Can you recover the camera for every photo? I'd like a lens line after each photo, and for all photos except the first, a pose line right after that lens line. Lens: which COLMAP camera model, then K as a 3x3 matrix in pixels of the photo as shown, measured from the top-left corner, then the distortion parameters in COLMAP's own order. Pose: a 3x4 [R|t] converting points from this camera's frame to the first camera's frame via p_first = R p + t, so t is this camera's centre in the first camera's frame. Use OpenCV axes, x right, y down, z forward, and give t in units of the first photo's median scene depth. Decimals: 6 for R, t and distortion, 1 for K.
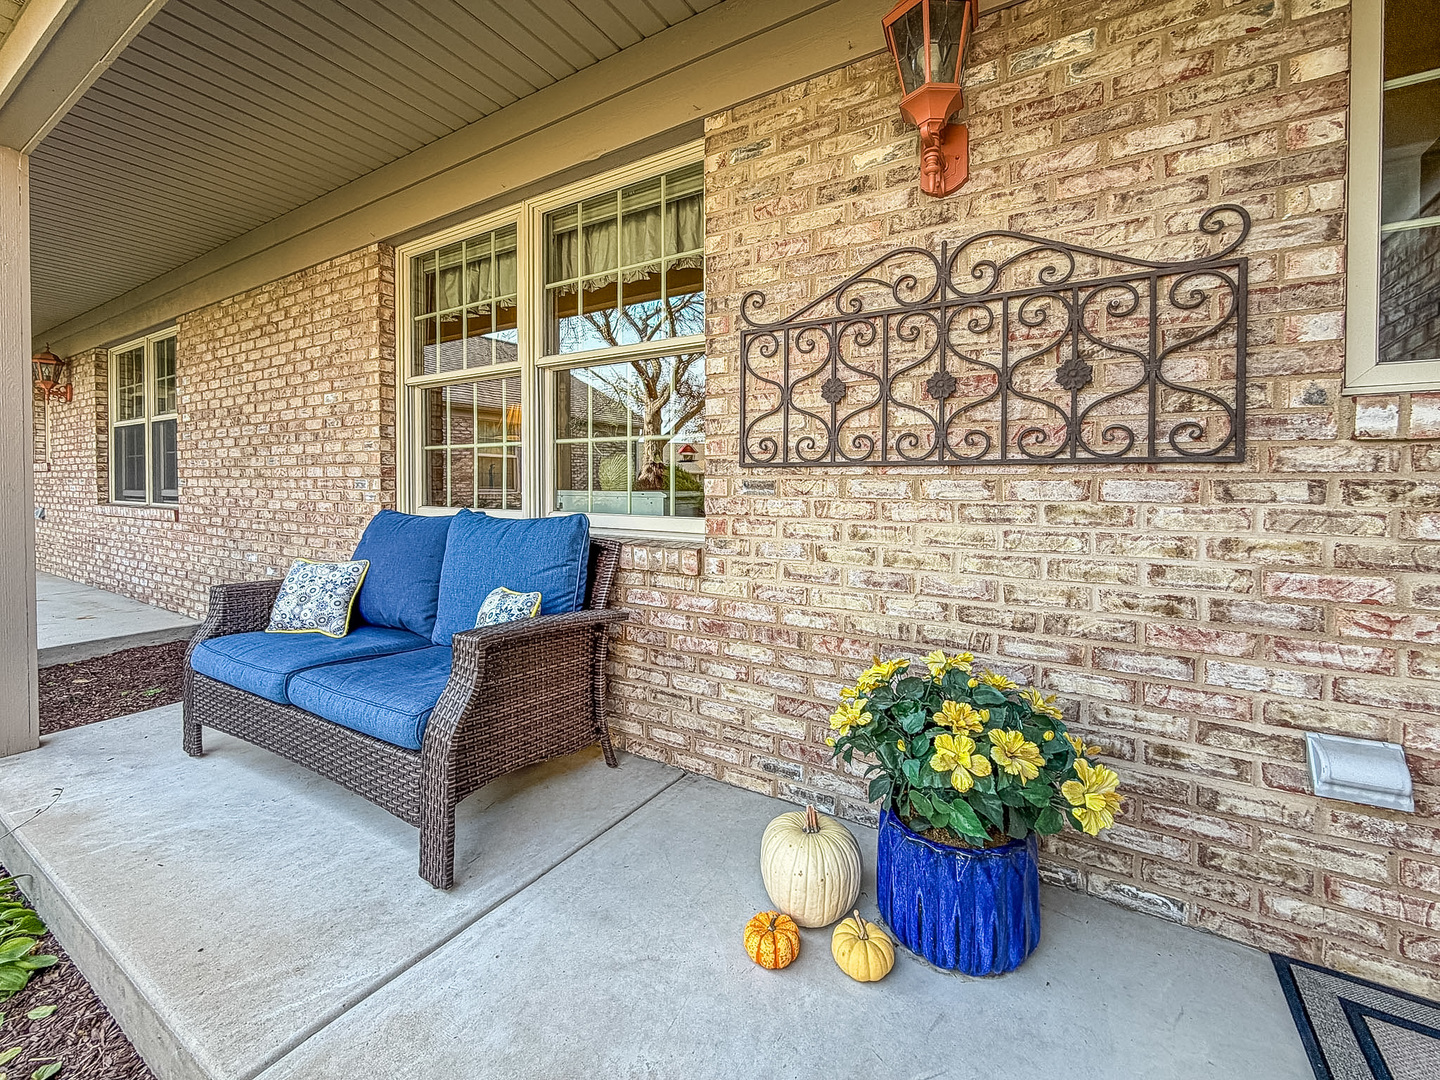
lens RADIAL K [[650.4, 0, 617.4], [0, 650.4, 487.6], [0, 0, 1]] dist [-0.000194, -0.000064]
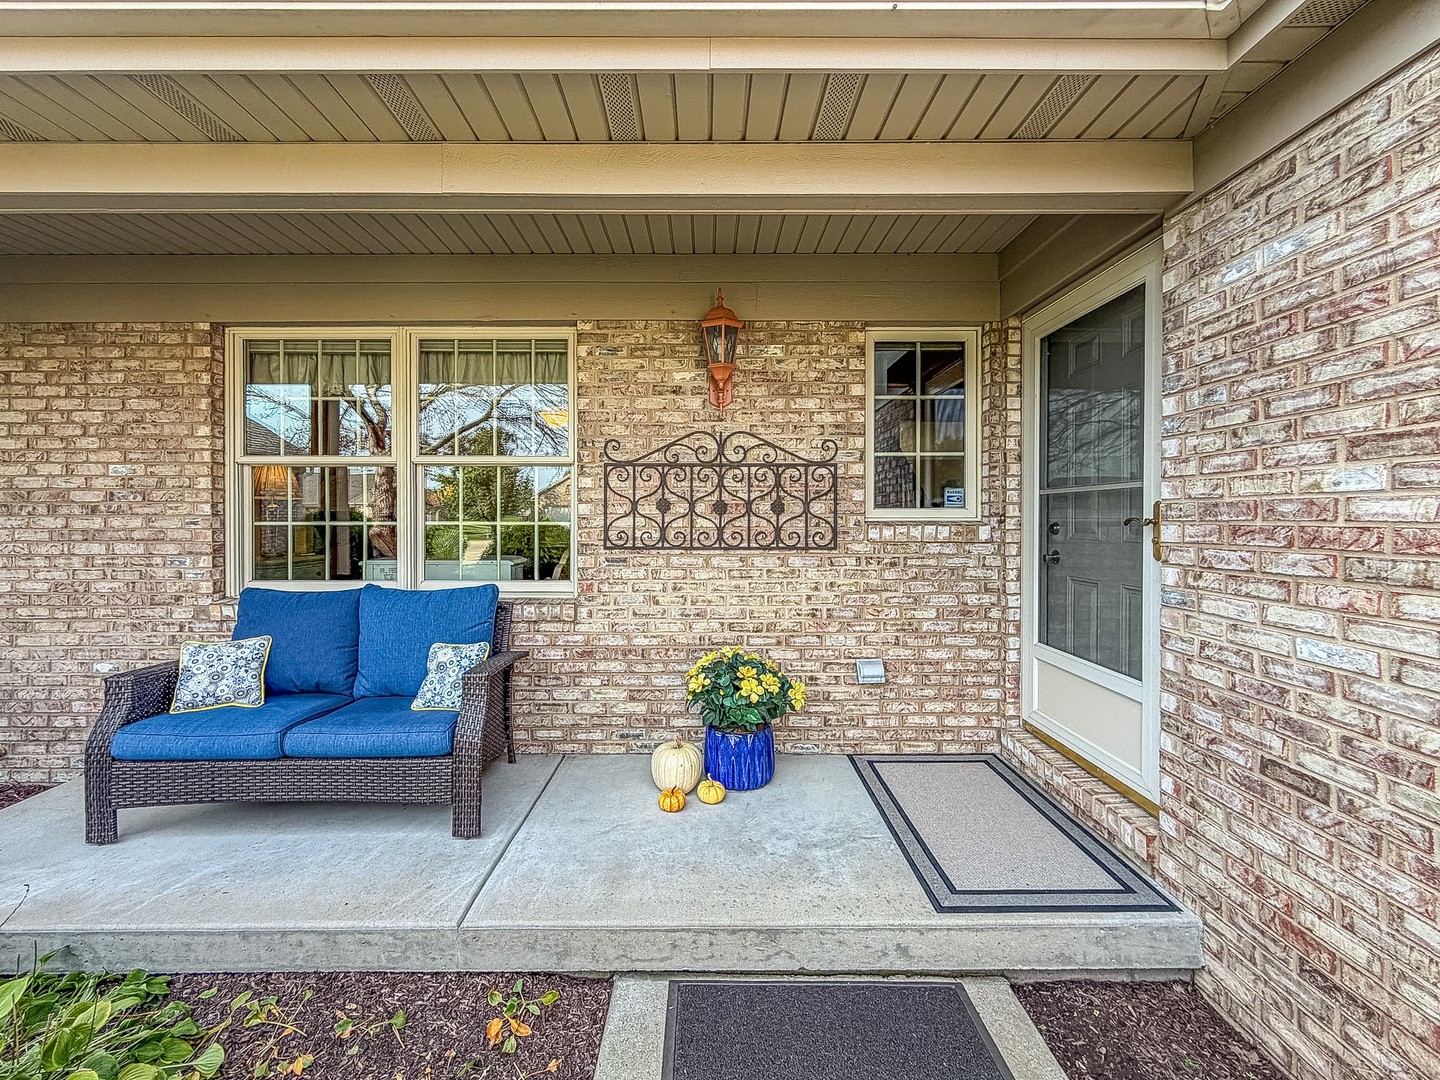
lens RADIAL K [[659.5, 0, 718.1], [0, 659.5, 517.9], [0, 0, 1]] dist [-0.000911, -0.000257]
pose [[0.805858, -0.001509, 0.592107, -0.634100], [0.008630, 0.999920, -0.009198, -0.106766], [-0.592046, 0.012522, 0.805807, -0.535413]]
